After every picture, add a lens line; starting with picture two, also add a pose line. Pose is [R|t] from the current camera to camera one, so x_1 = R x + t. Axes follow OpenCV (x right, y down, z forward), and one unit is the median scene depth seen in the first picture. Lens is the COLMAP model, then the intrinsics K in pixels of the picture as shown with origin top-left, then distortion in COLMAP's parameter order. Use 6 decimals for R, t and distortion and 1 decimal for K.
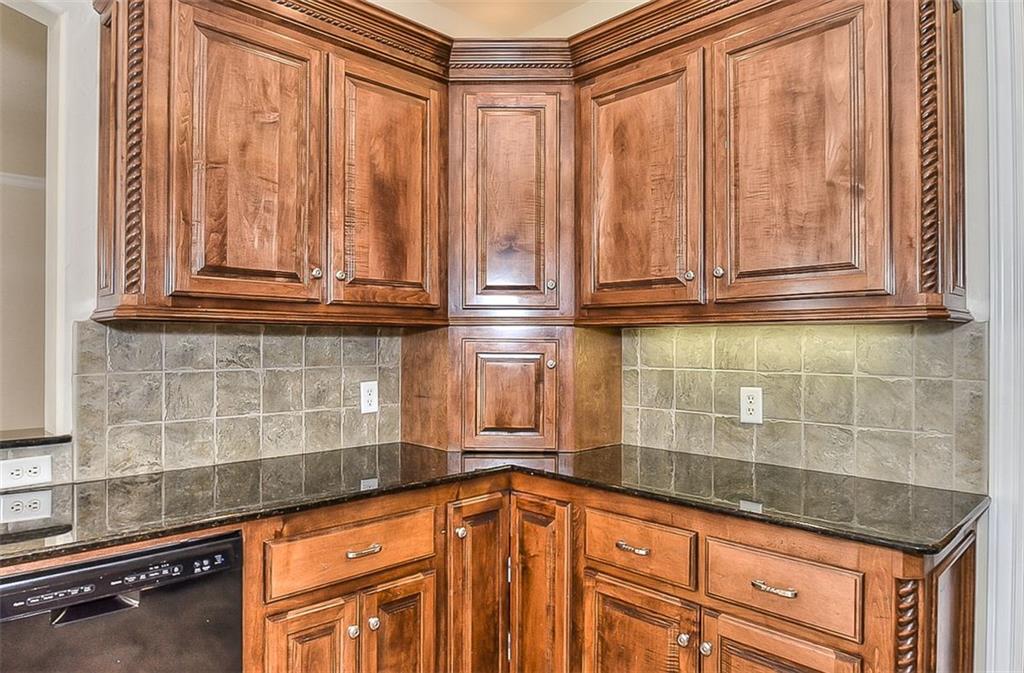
lens RADIAL K [[639.1, 0, 492.7], [0, 639.1, 340.8], [0, 0, 1]] dist [-0.023522, 0.007131]
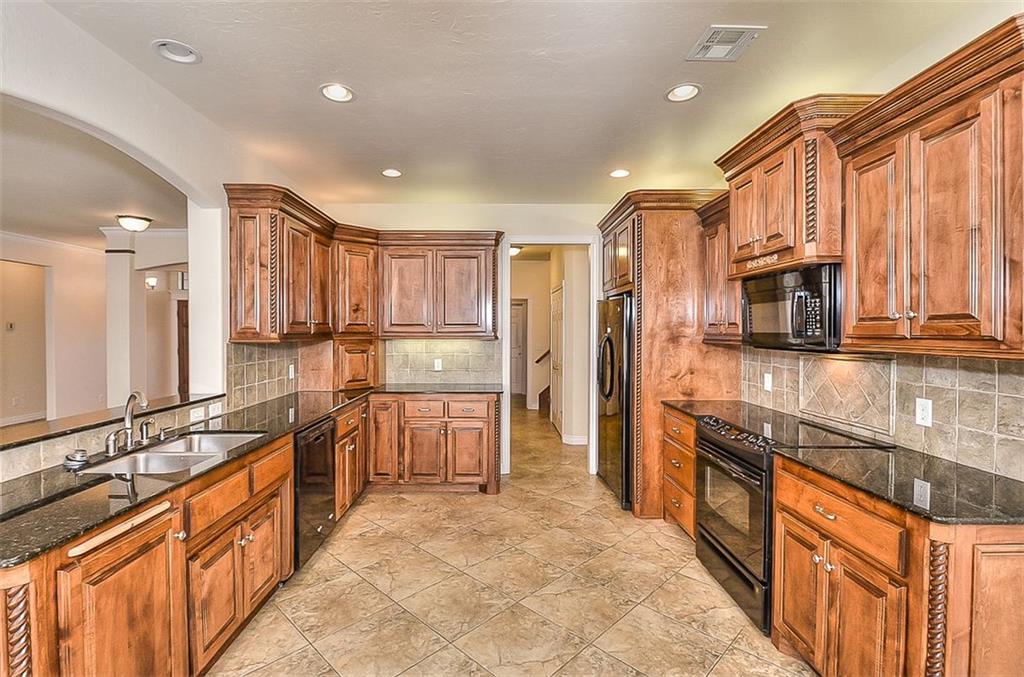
lens RADIAL K [[472.4, 0, 497.5], [0, 472.4, 337.6], [0, 0, 1]] dist [0.000378, -0.001083]
pose [[0.694444, -0.014093, 0.719409, -1.150416], [0.001000, 0.999826, 0.018621, -0.079686], [-0.719546, -0.012212, 0.694337, -0.862717]]
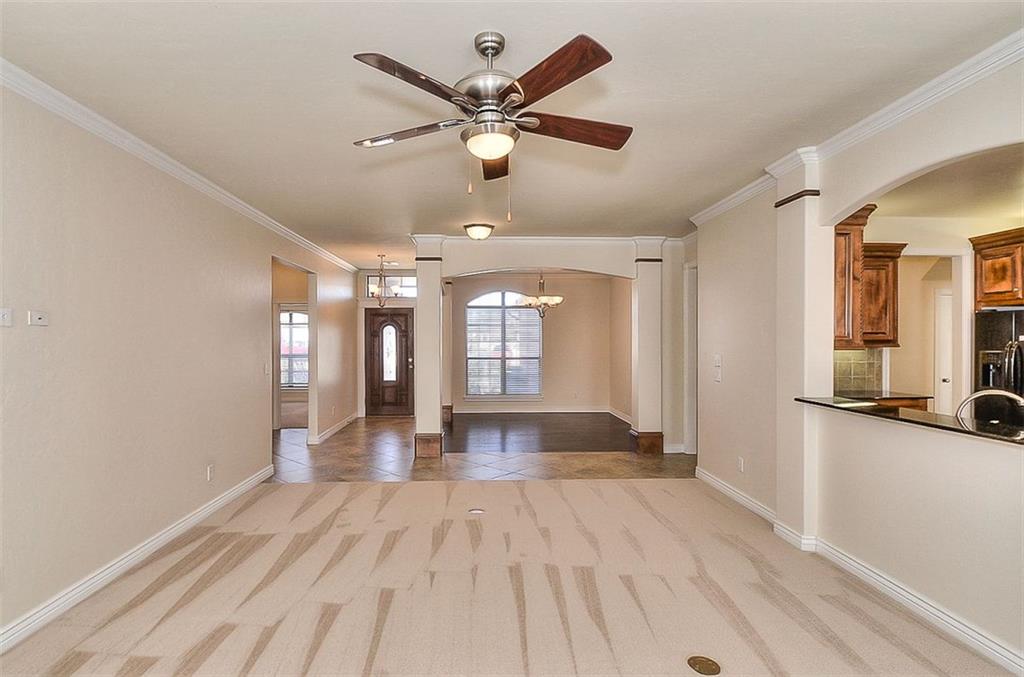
lens RADIAL K [[519.5, 0, 511.8], [0, 519.5, 339.3], [0, 0, 1]] dist [0.012730, 0.000020]
pose [[0.639249, -0.004714, 0.768985, -2.862197], [0.004584, 0.999987, 0.002319, -0.083102], [-0.768986, 0.002043, 0.639262, 0.614595]]
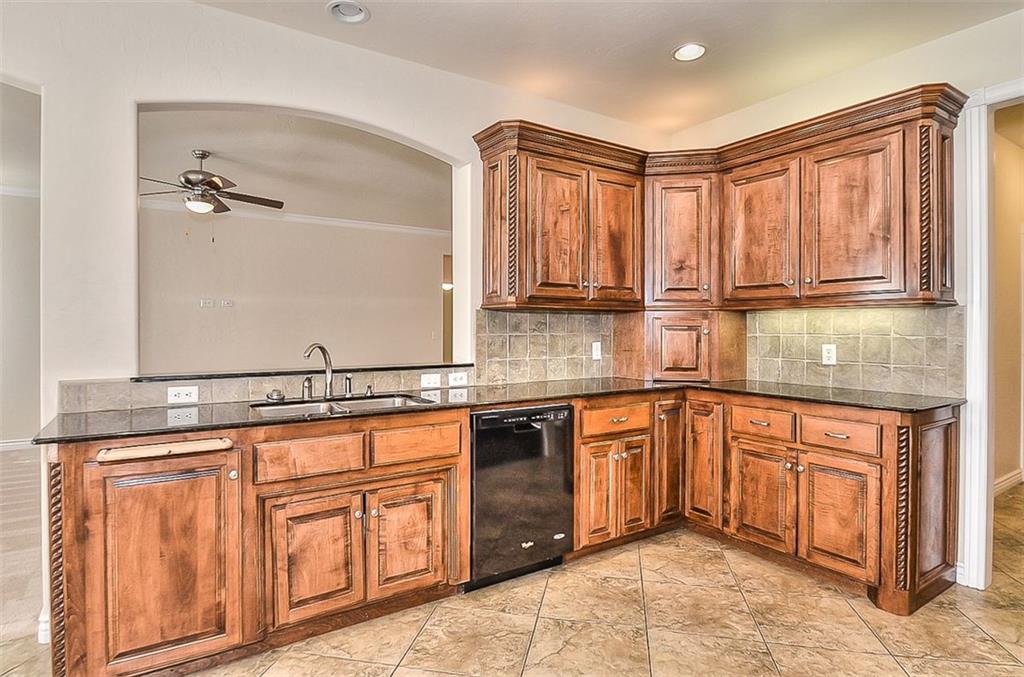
lens RADIAL K [[551.9, 0, 487.2], [0, 551.9, 329.6], [0, 0, 1]] dist [-0.002485, -0.002986]
pose [[0.980741, -0.000950, -0.195313, -0.249770], [0.002219, 0.999978, 0.006283, 0.023907], [0.195303, -0.006595, 0.980721, -0.761463]]
